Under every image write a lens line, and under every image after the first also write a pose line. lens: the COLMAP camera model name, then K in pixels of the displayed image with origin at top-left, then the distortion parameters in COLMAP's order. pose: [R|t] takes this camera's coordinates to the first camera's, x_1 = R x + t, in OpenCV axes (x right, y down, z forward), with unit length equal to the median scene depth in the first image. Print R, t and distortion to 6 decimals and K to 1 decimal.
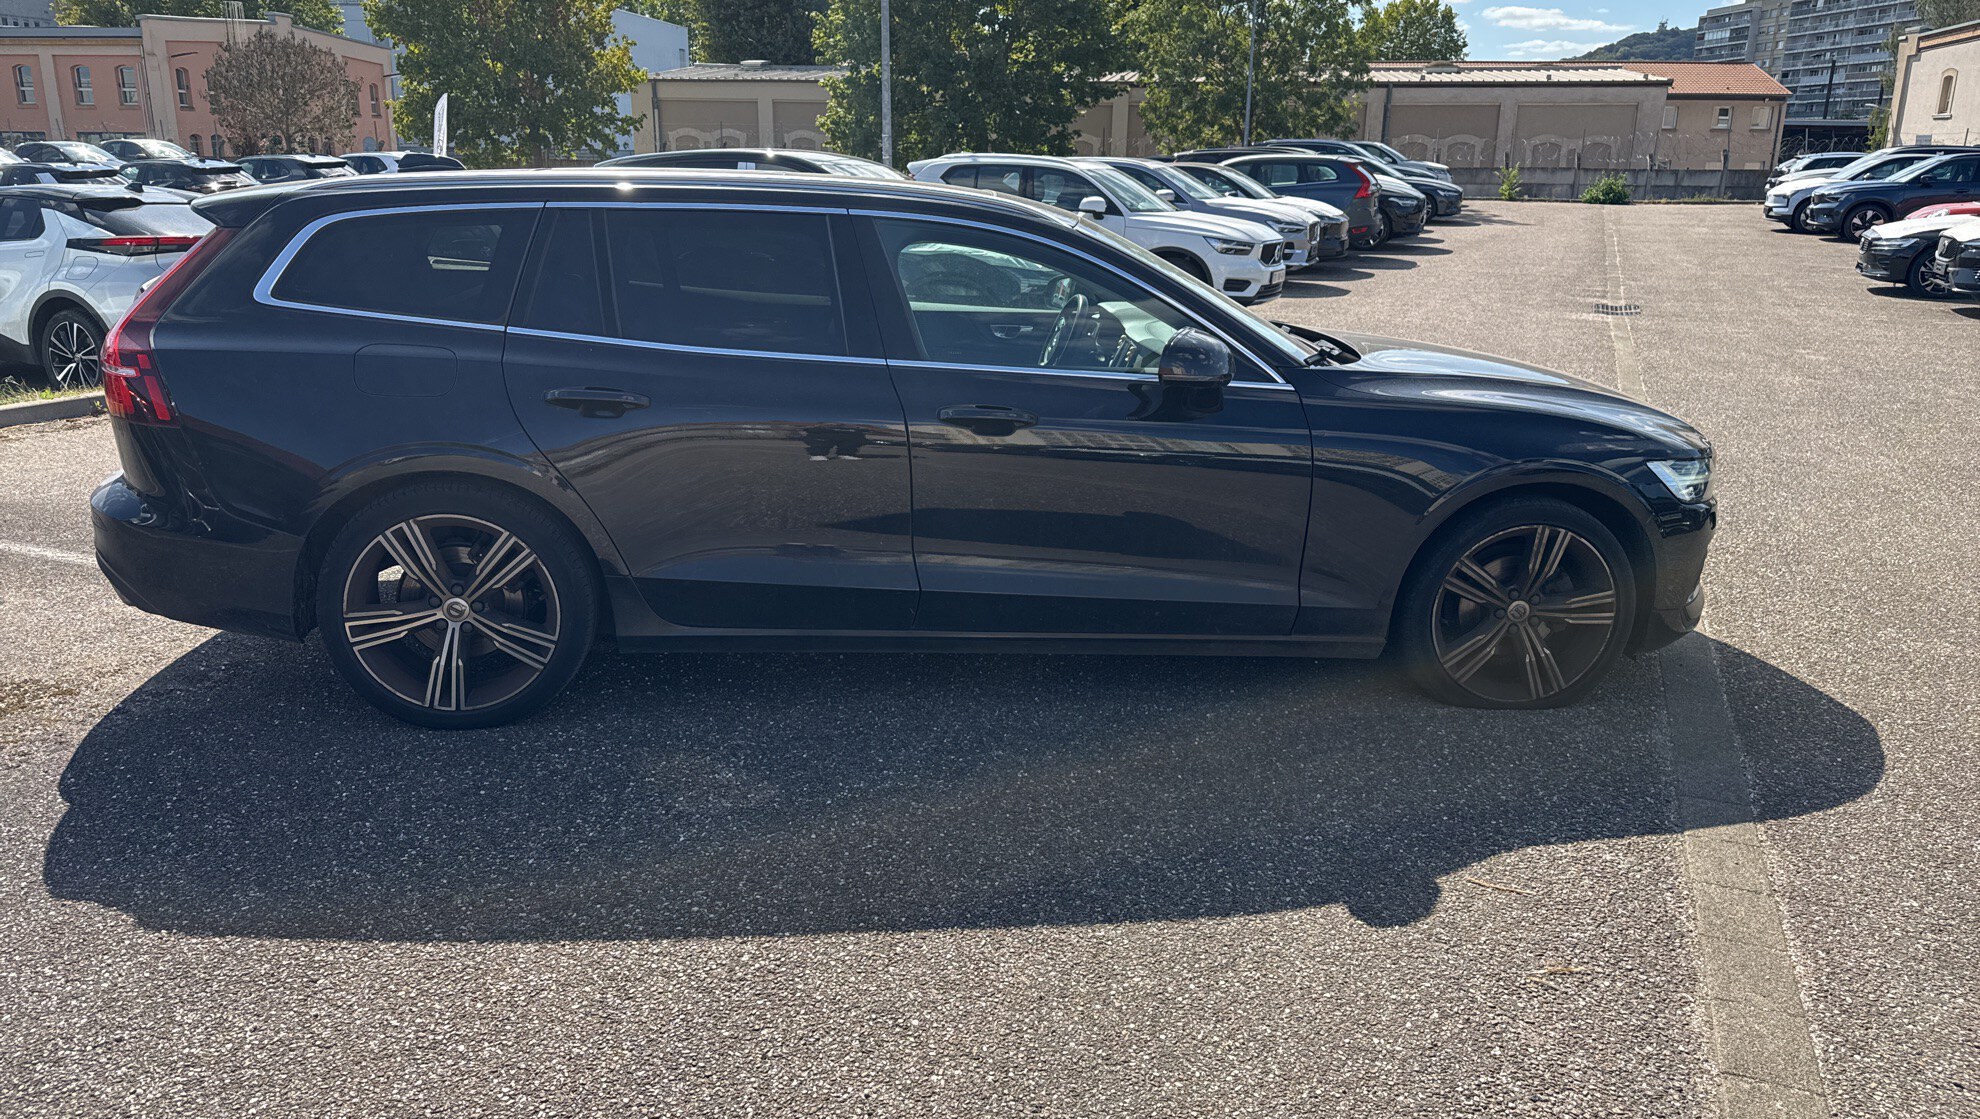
lens RADIAL K [[1349.1, 0, 979.8], [0, 1349.1, 559.4], [0, 0, 1]] dist [0.033059, -0.038039]
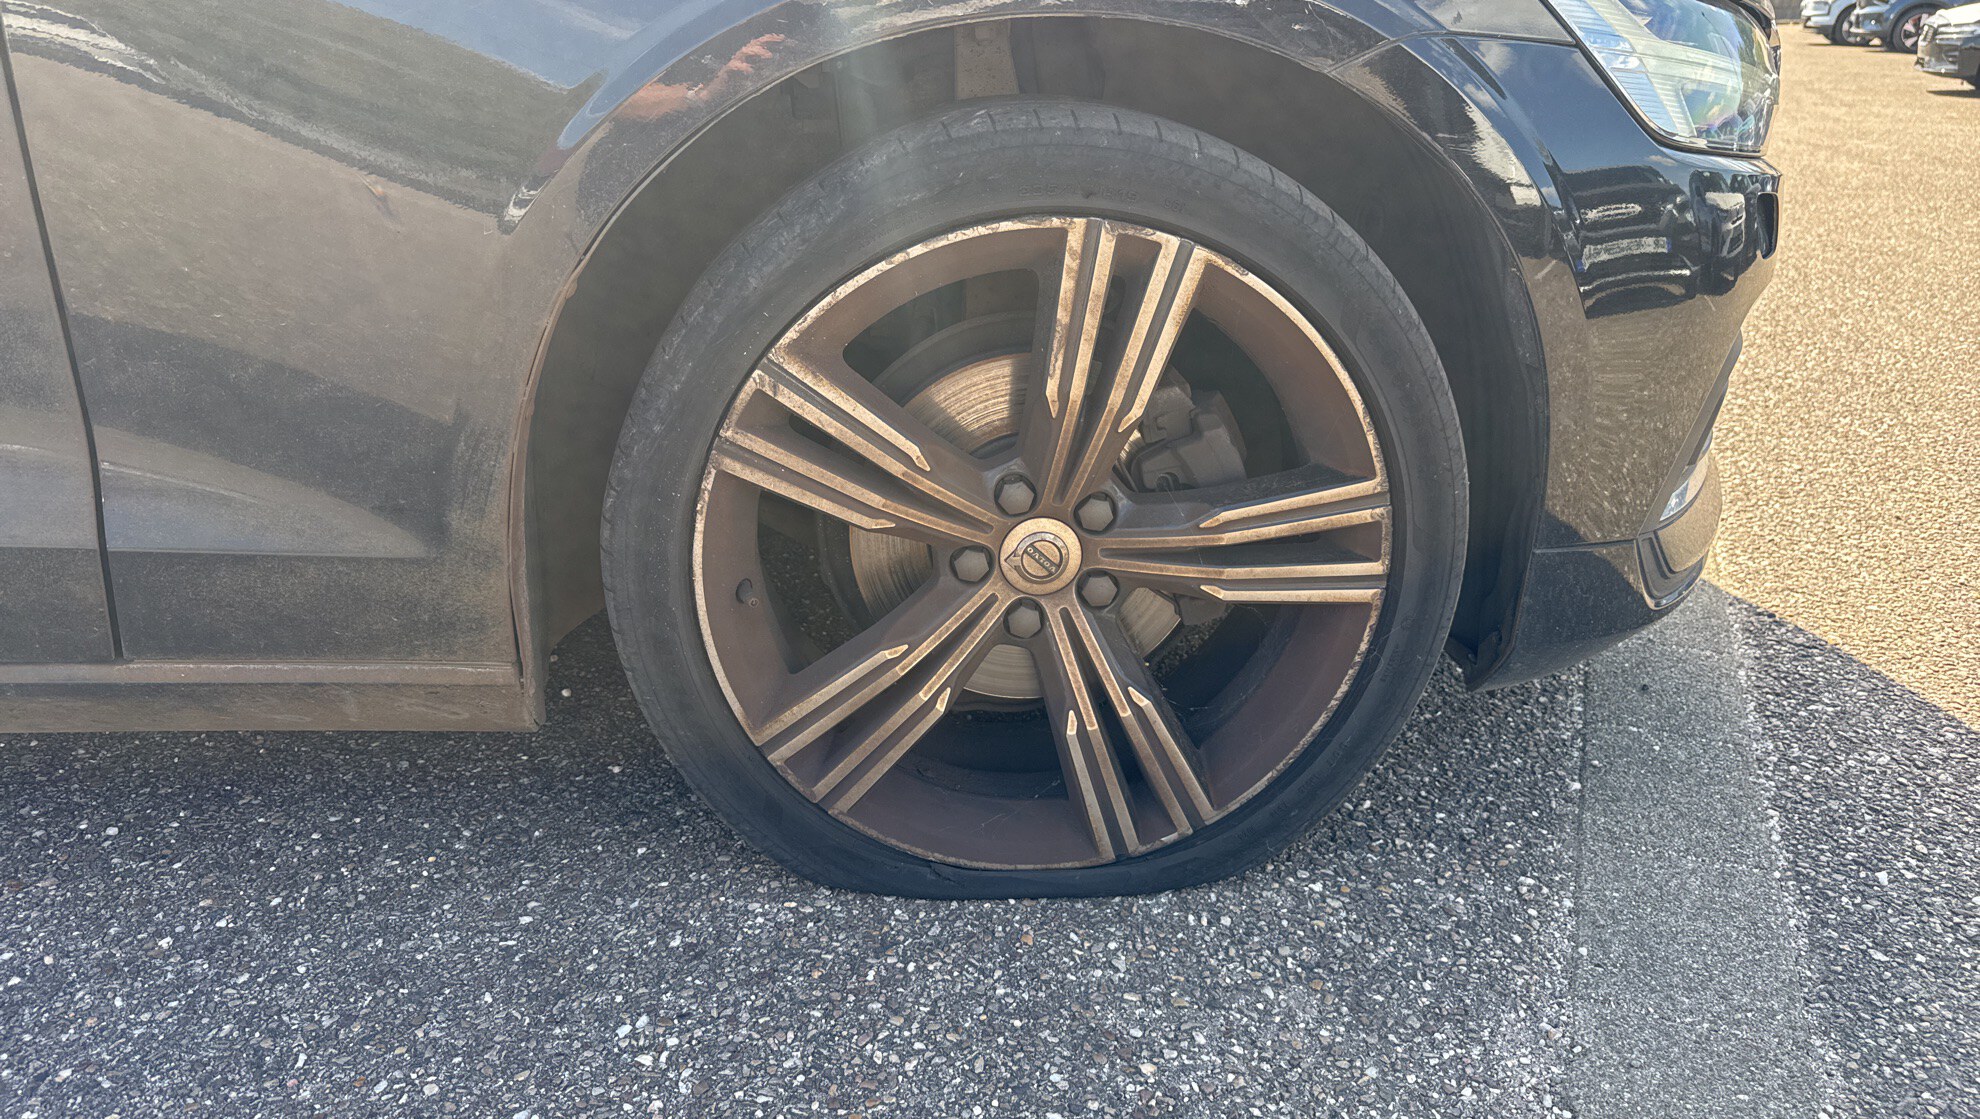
lens RADIAL K [[1349.1, 0, 994.5], [0, 1349.1, 562.7], [0, 0, 1]] dist [0.033059, -0.038039]
pose [[0.999973, -0.005864, 0.004390, 0.378538], [0.005417, 0.995399, 0.095658, 0.013262], [-0.004931, -0.095632, 0.995405, 0.713483]]
